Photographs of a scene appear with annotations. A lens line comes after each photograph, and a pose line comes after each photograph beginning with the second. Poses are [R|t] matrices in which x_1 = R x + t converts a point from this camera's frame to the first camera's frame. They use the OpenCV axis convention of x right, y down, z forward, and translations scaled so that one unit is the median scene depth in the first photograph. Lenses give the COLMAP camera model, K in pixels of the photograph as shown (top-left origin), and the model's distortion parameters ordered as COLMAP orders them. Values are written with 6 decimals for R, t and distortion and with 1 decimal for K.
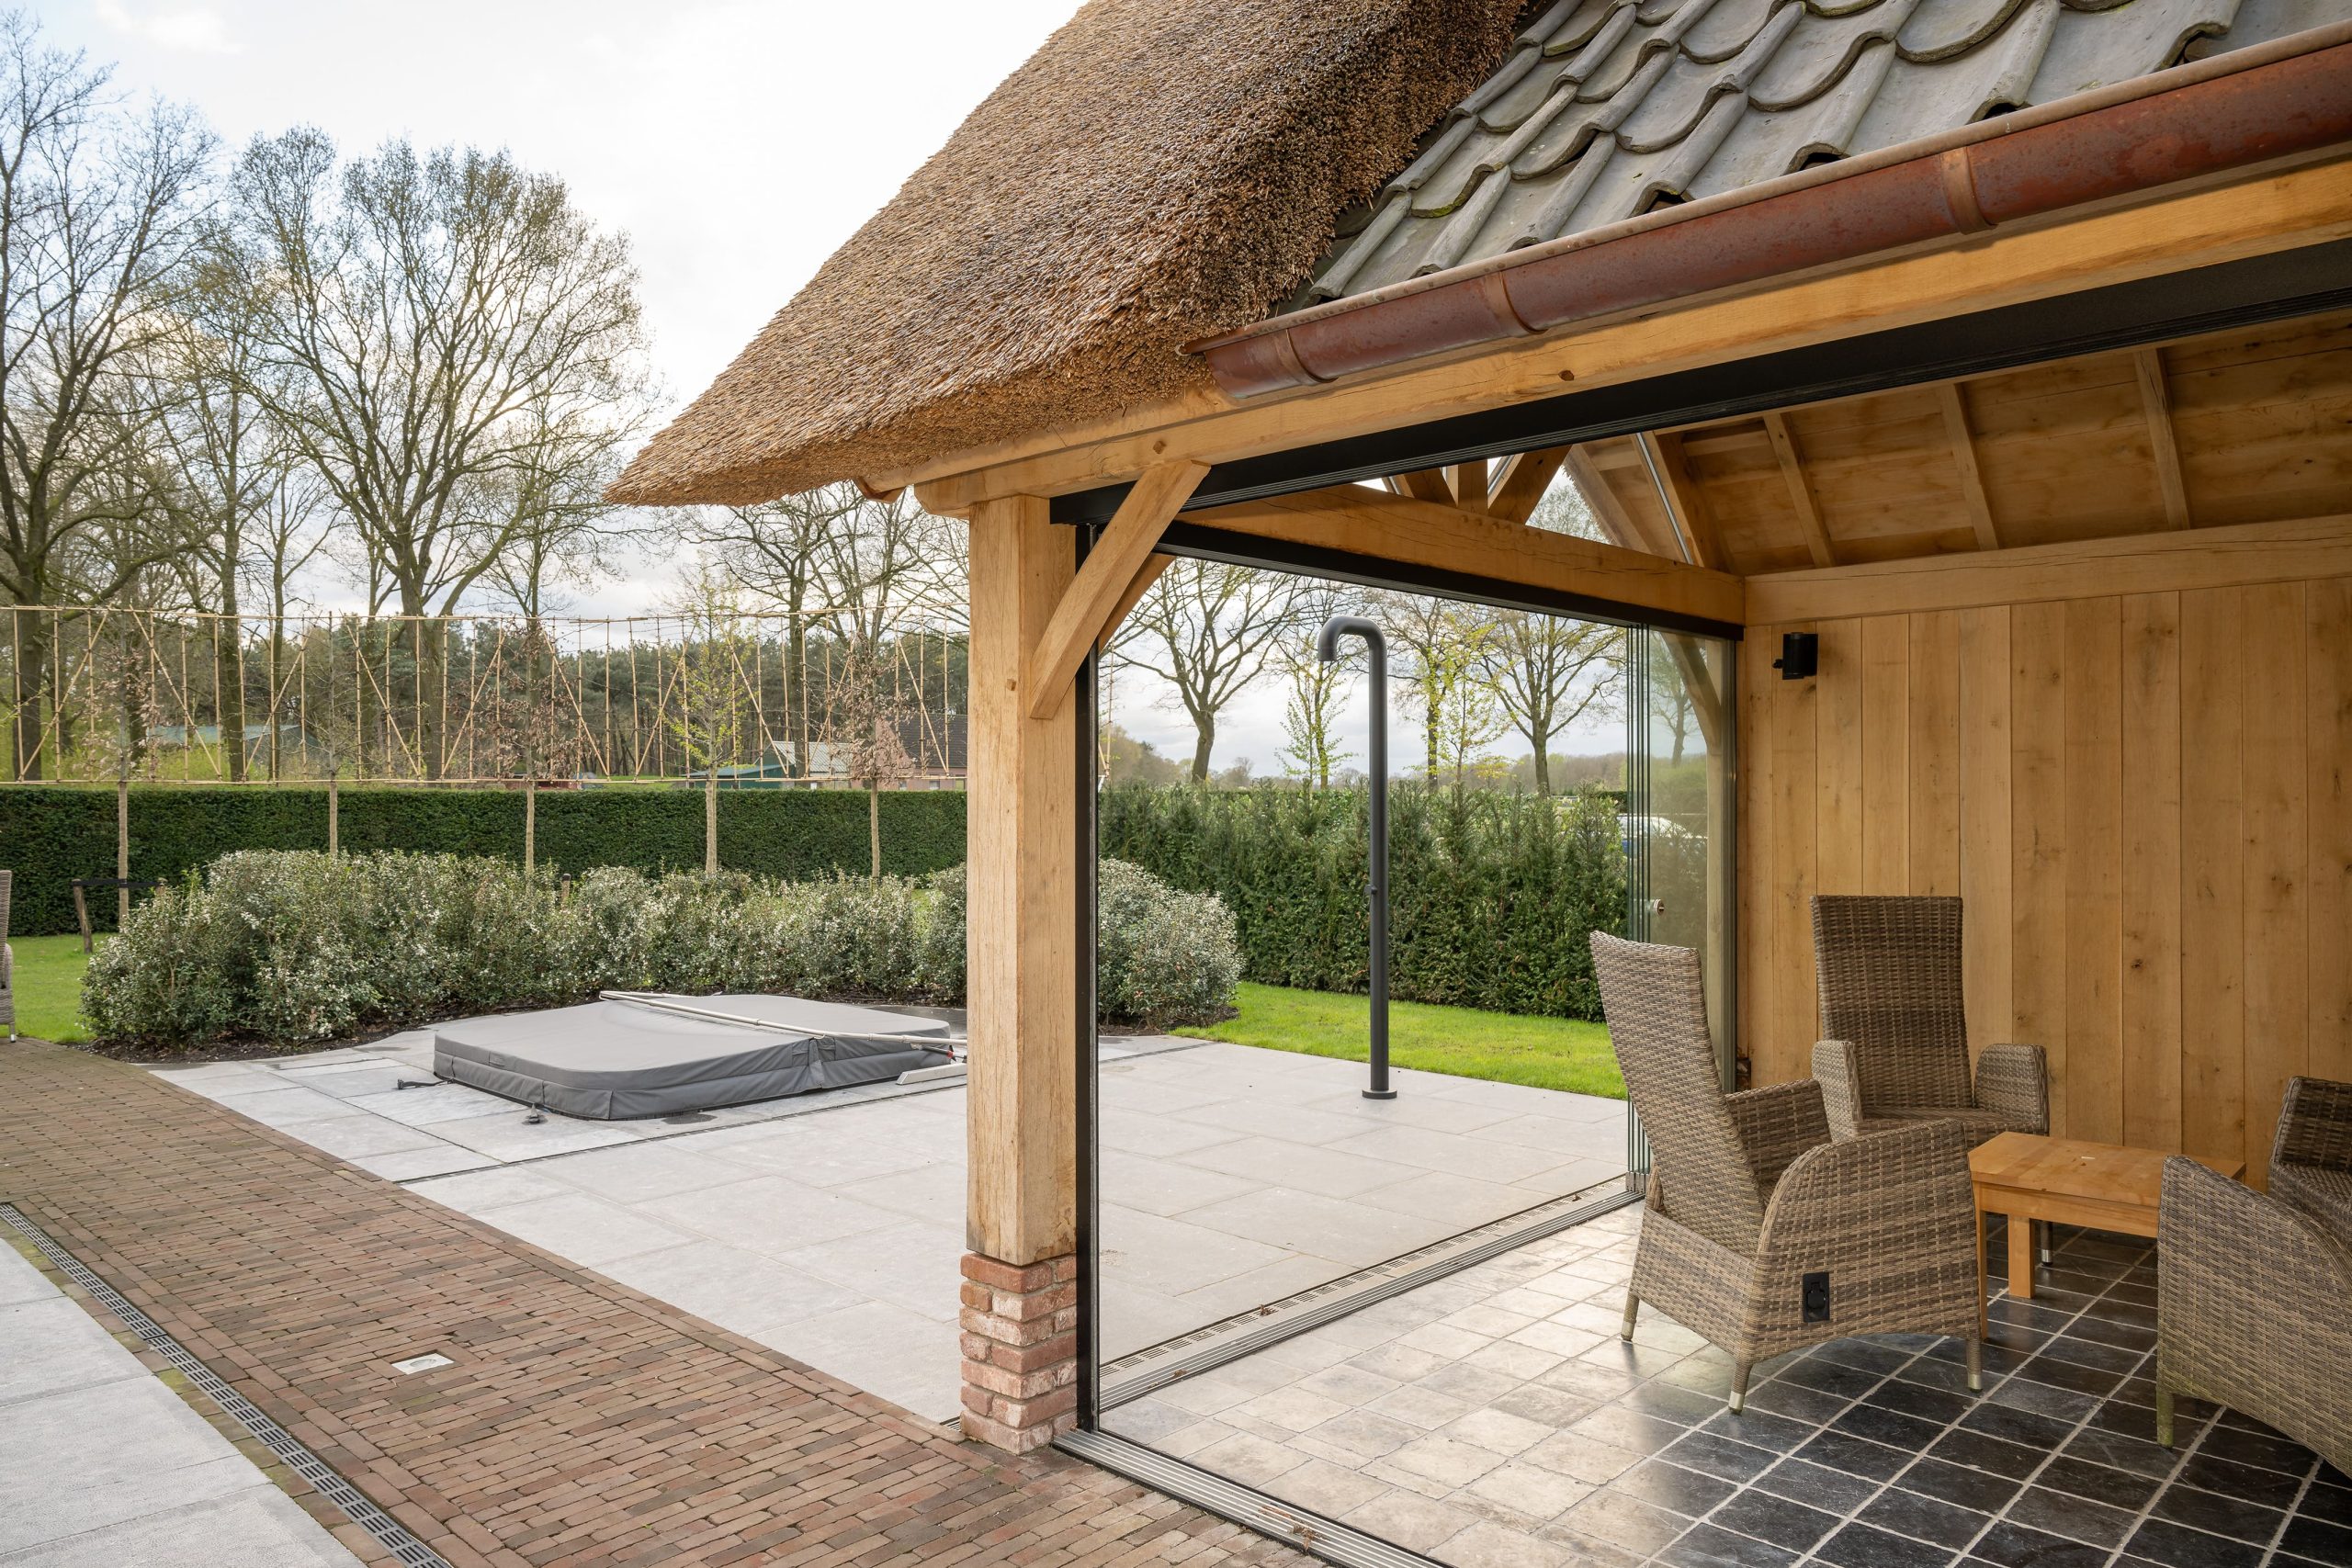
lens RADIAL K [[1573.4, 0, 1178.5], [0, 1573.4, 810.7], [0, 0, 1]] dist [-0.006572, 0.001093]
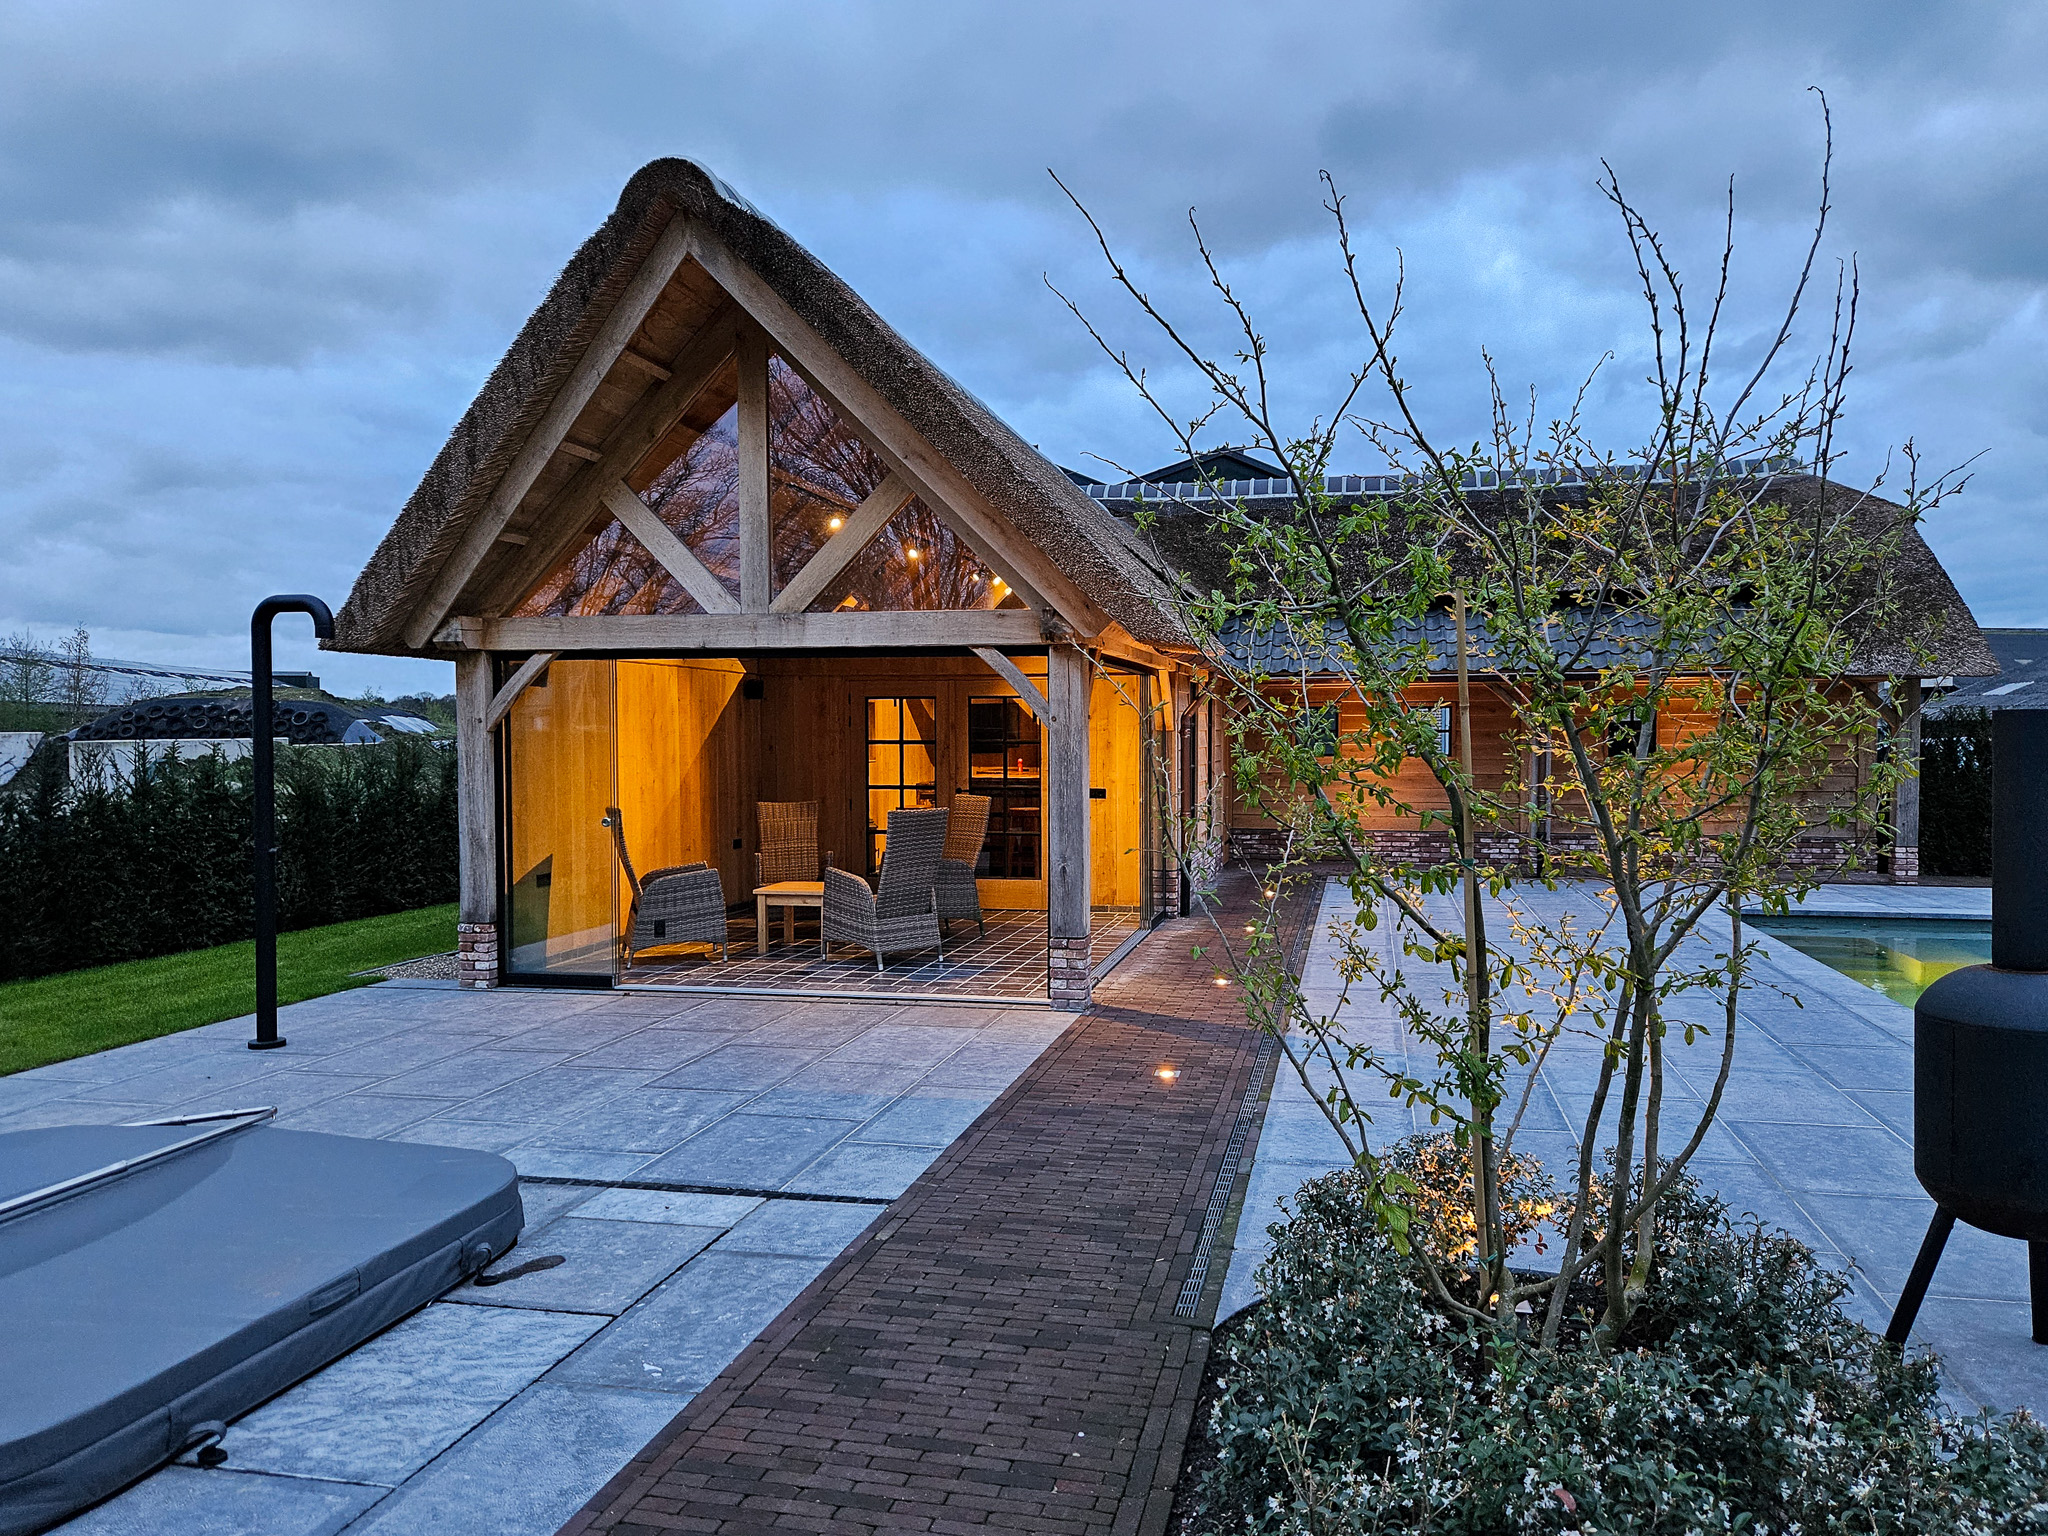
lens RADIAL K [[1391.0, 0, 1024.0], [0, 1391.0, 768.0], [0, 0, 1]] dist [0.082750, -0.081986]
pose [[-0.499109, -0.020247, 0.866302, -0.996107], [0.005298, 0.999637, 0.026416, -0.029686], [-0.866523, 0.017774, -0.498821, 1.073928]]
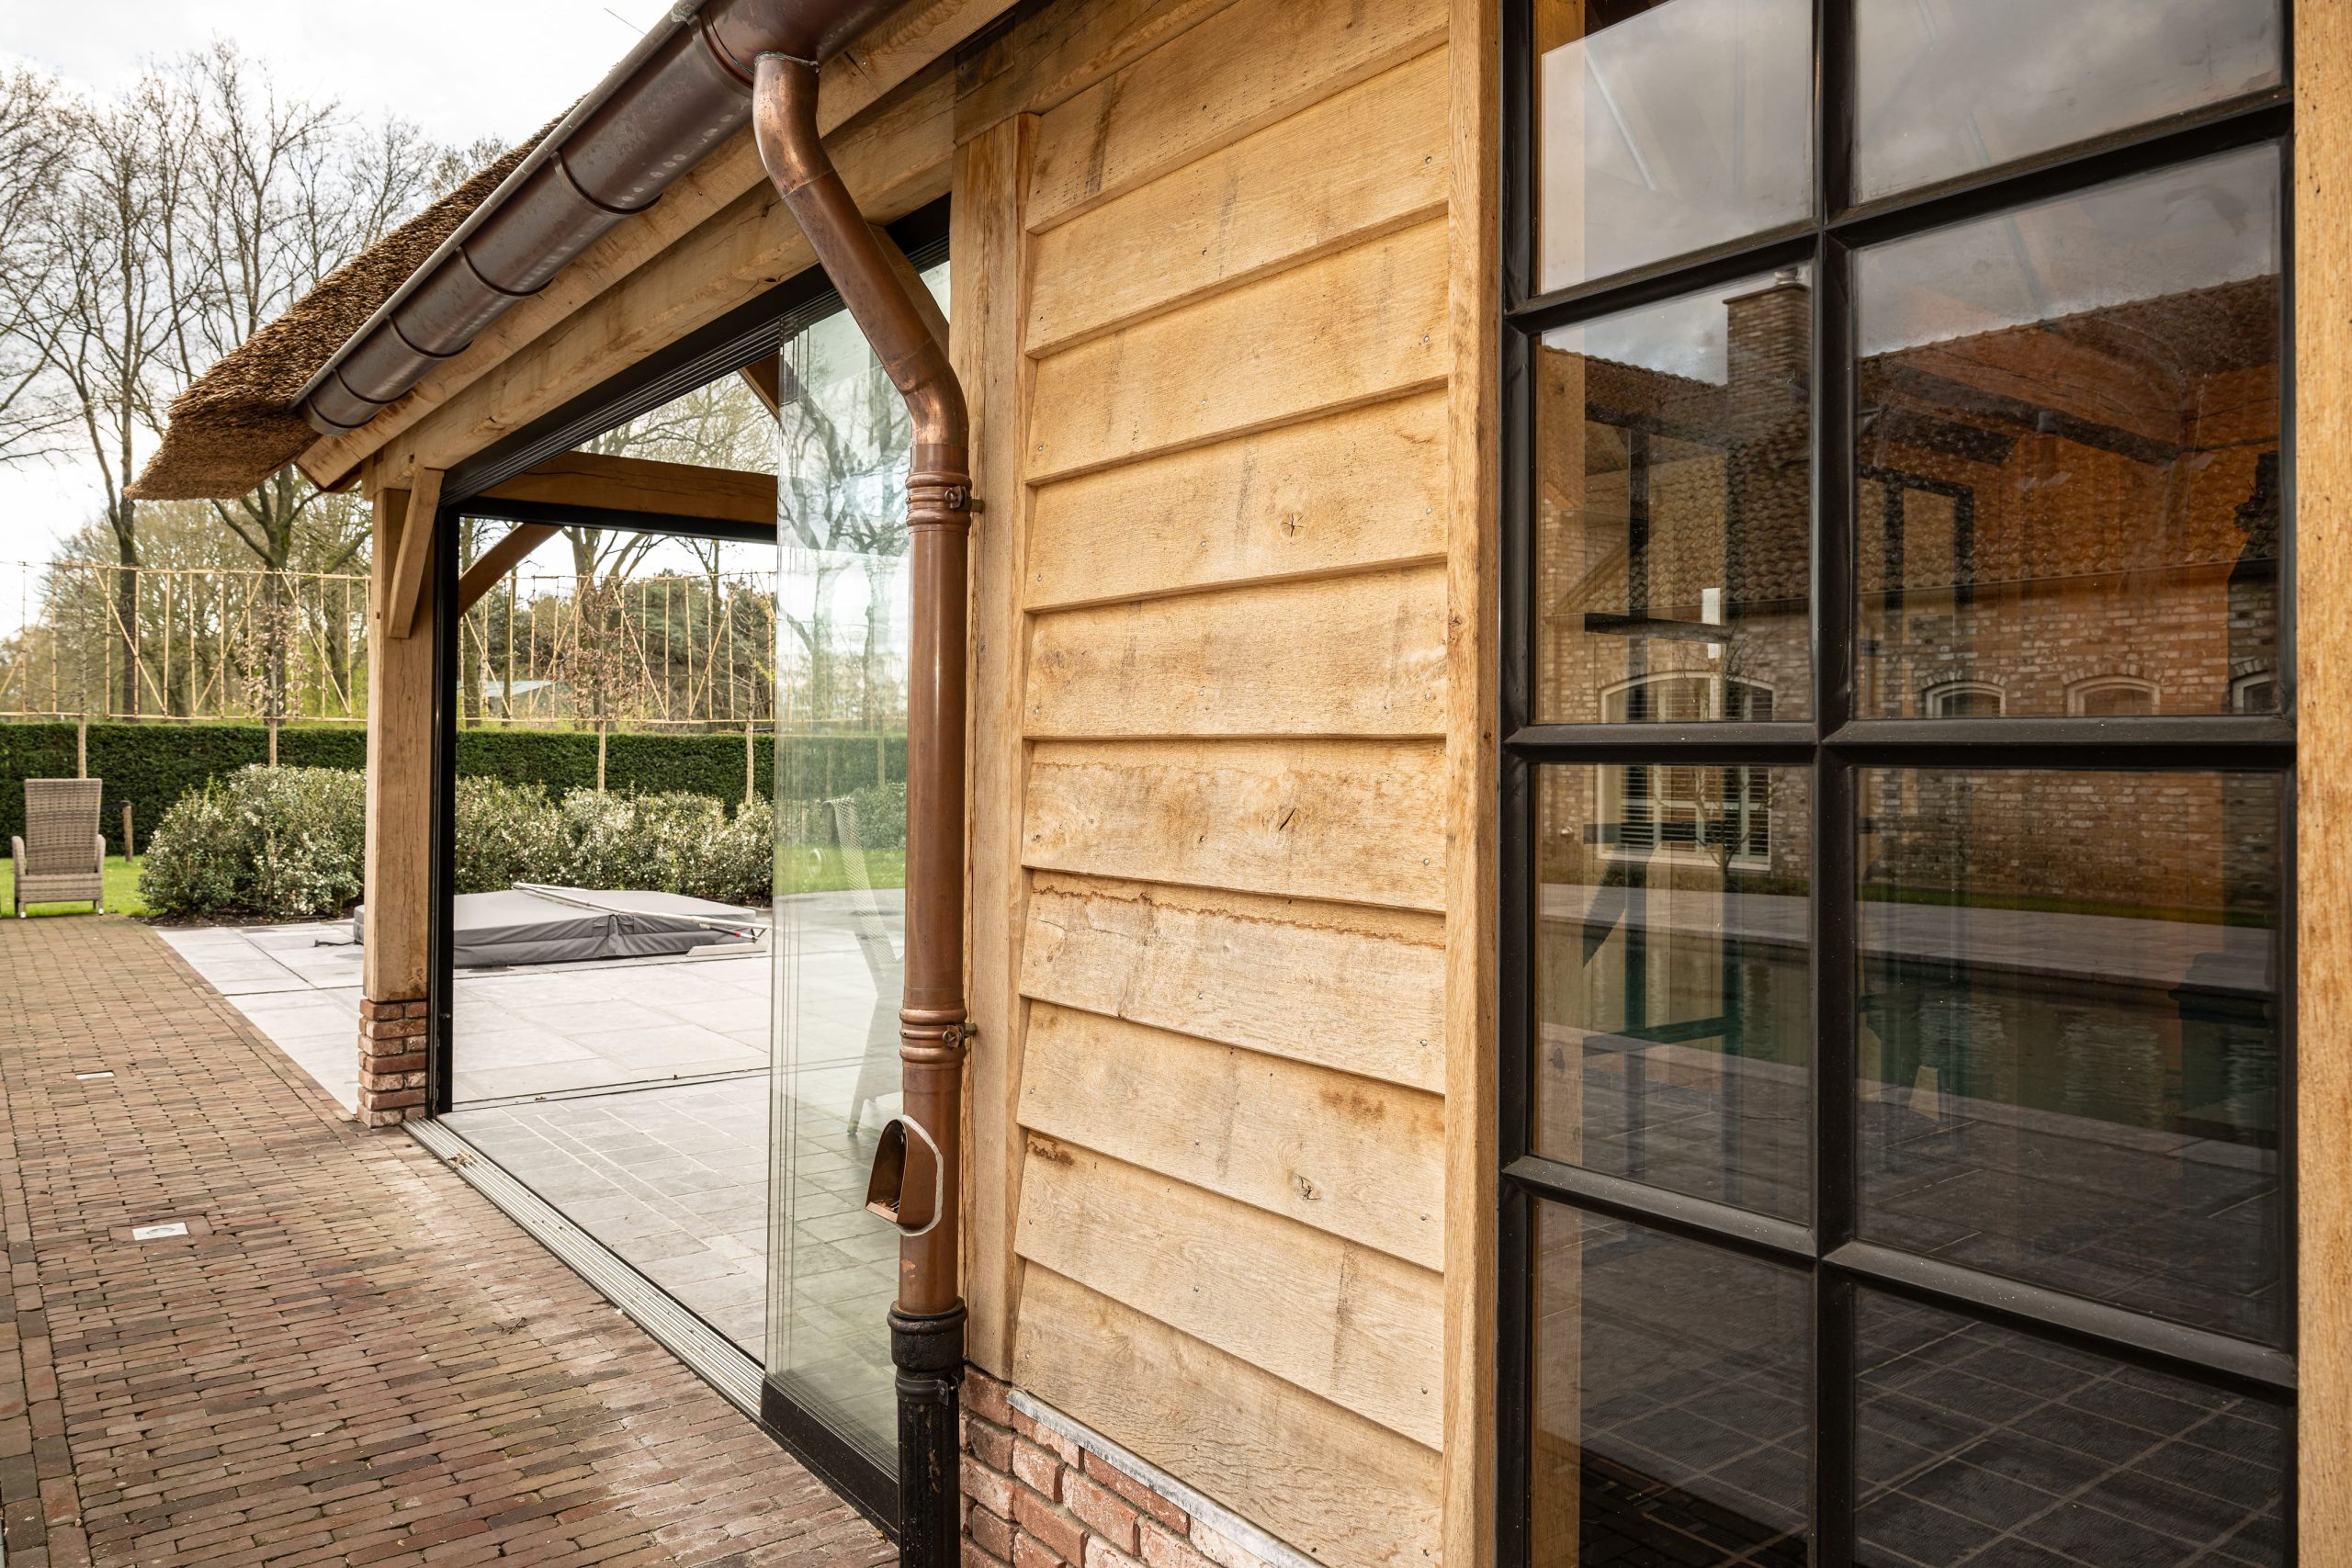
lens RADIAL K [[1608.5, 0, 1176.0], [0, 1608.5, 784.0], [0, 0, 1]] dist [-0.025961, -0.000674]
pose [[0.988191, 0.014158, -0.152571, 0.412793], [-0.013038, 0.999880, 0.008340, 0.027303], [0.152671, -0.006252, 0.988257, -0.180966]]
